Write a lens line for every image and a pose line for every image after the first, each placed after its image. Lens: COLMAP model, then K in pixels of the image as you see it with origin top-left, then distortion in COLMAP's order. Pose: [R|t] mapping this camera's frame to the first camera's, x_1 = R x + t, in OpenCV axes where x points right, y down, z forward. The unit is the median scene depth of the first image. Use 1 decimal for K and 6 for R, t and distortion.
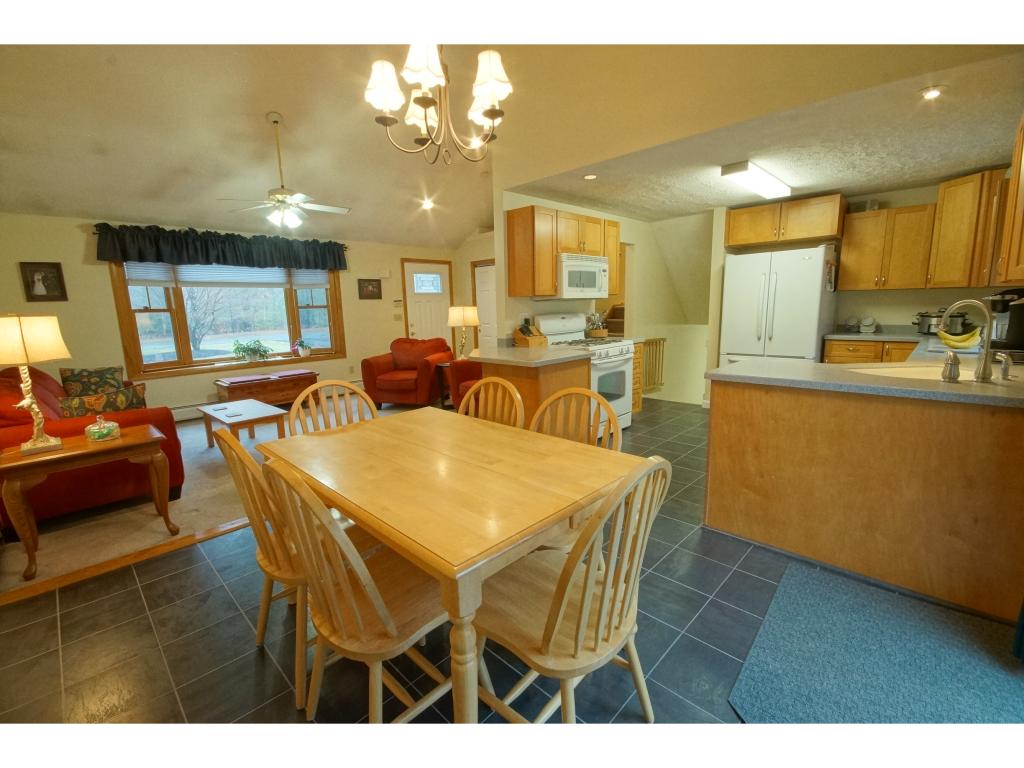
lens RADIAL K [[446.9, 0, 506.7], [0, 446.9, 387.6], [0, 0, 1]] dist [0.012971, -0.015132]
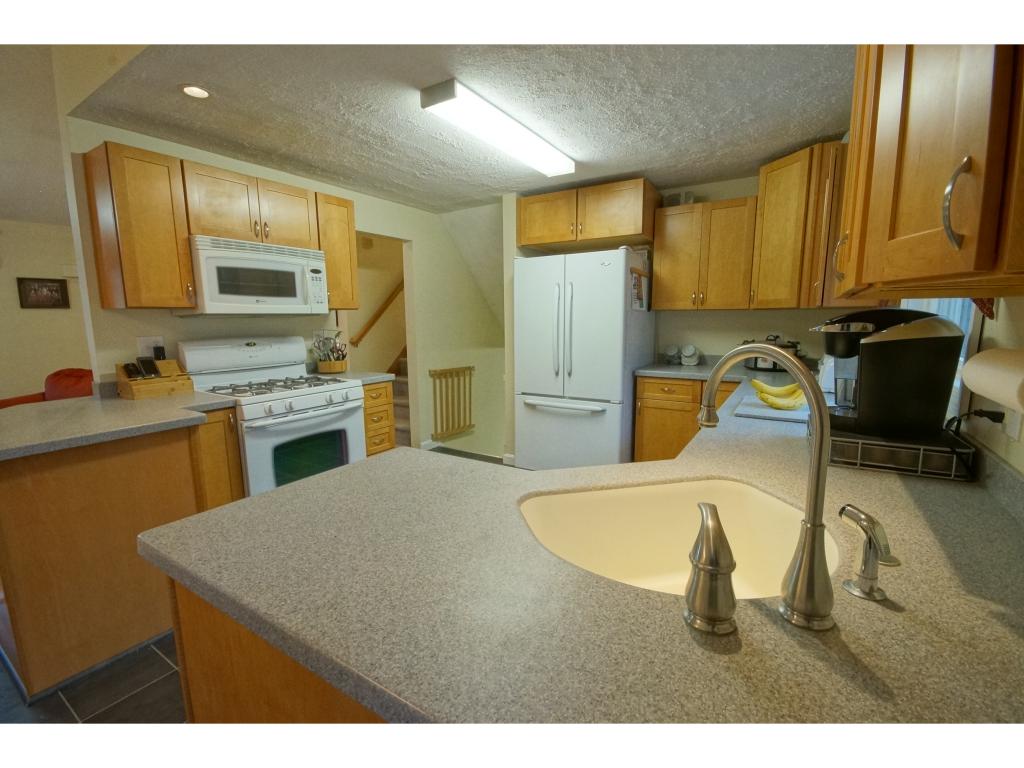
lens RADIAL K [[453.1, 0, 510.5], [0, 453.1, 385.6], [0, 0, 1]] dist [0.011211, -0.012811]
pose [[0.976651, -0.014213, 0.214360, 0.340537], [0.022027, 0.999175, -0.034108, -0.068627], [-0.213698, 0.038033, 0.976159, 0.310452]]
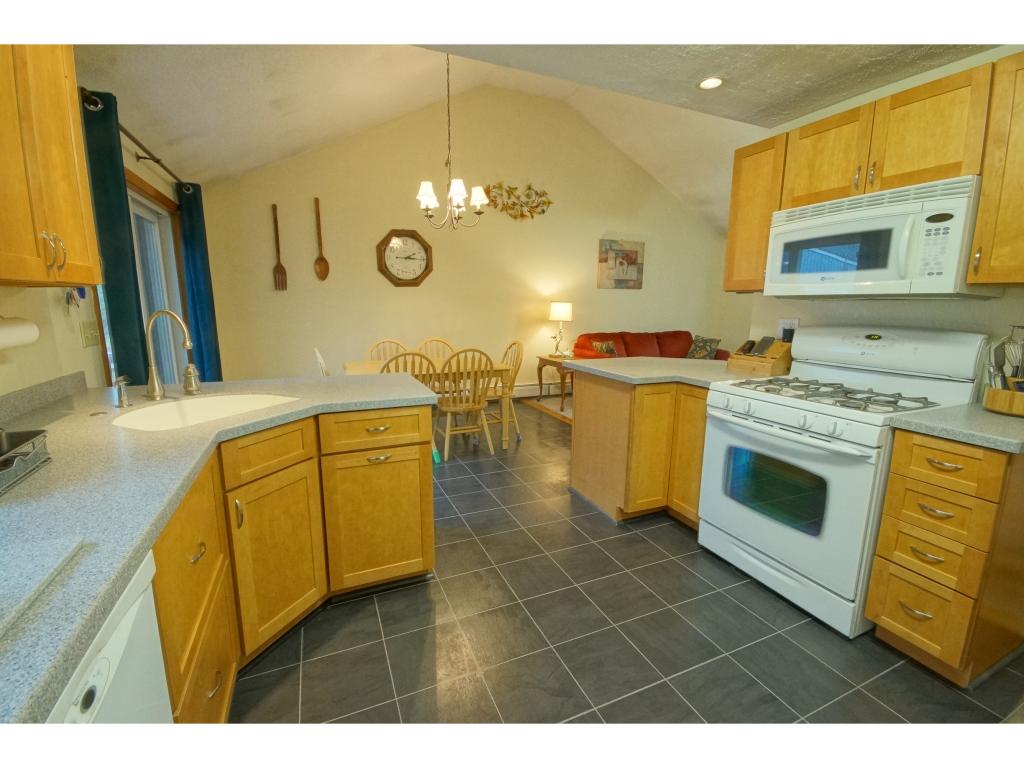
lens RADIAL K [[453.1, 0, 510.5], [0, 453.1, 385.6], [0, 0, 1]] dist [0.011211, -0.012811]
pose [[-0.372659, 0.194613, -0.907332, 0.684239], [-0.161942, 0.949119, 0.270088, -0.172154], [0.913729, 0.247586, -0.322182, 0.818787]]
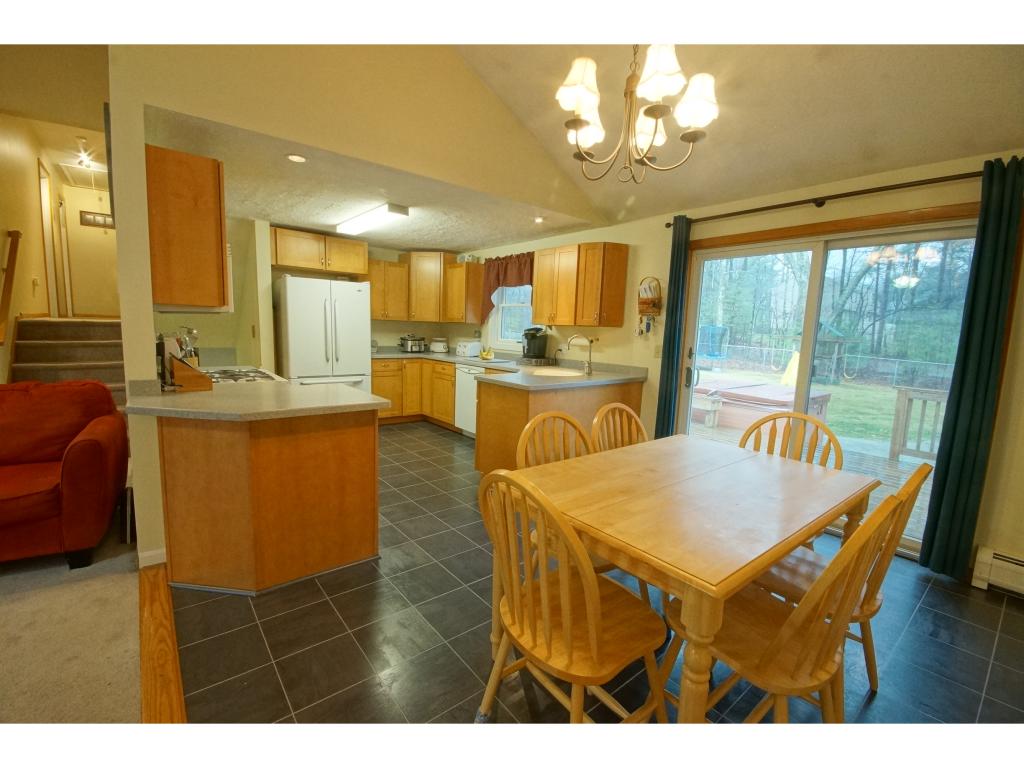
lens RADIAL K [[446.9, 0, 506.7], [0, 446.9, 387.6], [0, 0, 1]] dist [0.012971, -0.015132]
pose [[0.116996, -0.101448, 0.987937, -0.442259], [0.142420, 0.986201, 0.084404, -0.076923], [-0.982867, 0.130827, 0.129830, 0.468265]]
